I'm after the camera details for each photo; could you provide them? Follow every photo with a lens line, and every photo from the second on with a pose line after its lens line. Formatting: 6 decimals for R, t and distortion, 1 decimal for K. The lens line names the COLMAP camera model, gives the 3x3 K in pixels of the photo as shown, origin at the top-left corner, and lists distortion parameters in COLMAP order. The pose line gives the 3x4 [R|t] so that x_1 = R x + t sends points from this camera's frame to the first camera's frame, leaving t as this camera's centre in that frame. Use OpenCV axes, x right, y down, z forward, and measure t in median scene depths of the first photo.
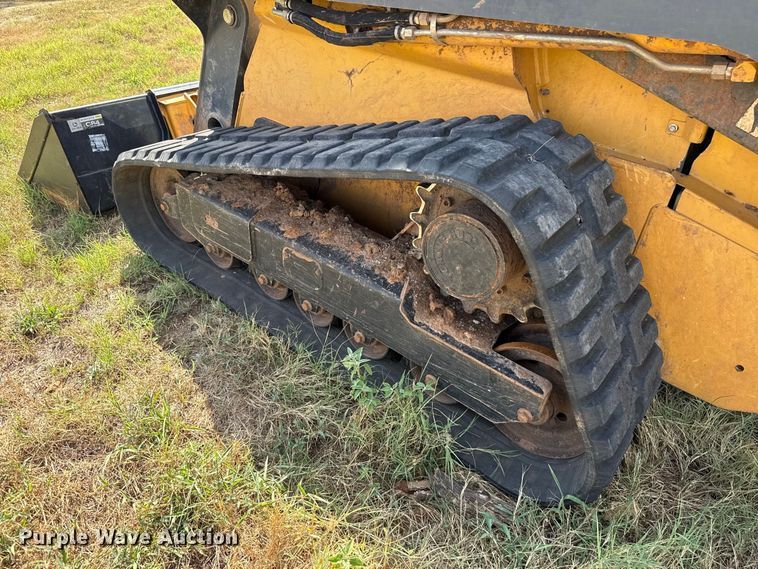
lens RADIAL K [[530.0, 0, 379.0], [0, 530.0, 284.5], [0, 0, 1]] dist [0.104276, -0.145129]
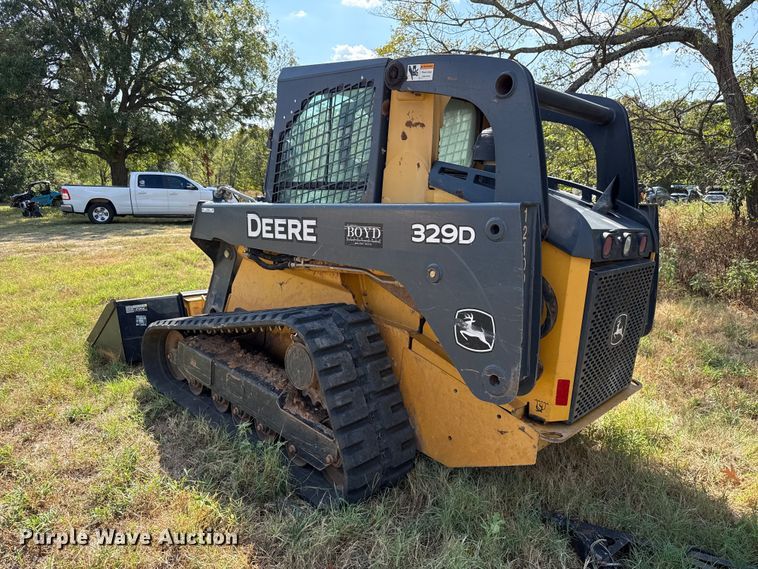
lens RADIAL K [[529.8, 0, 381.9], [0, 529.8, 280.5], [0, 0, 1]] dist [0.108728, -0.145113]
pose [[0.996967, 0.032696, -0.070628, 0.414057], [-0.058145, 0.916126, -0.396651, 0.299370], [0.051735, 0.399554, 0.915249, -0.655118]]
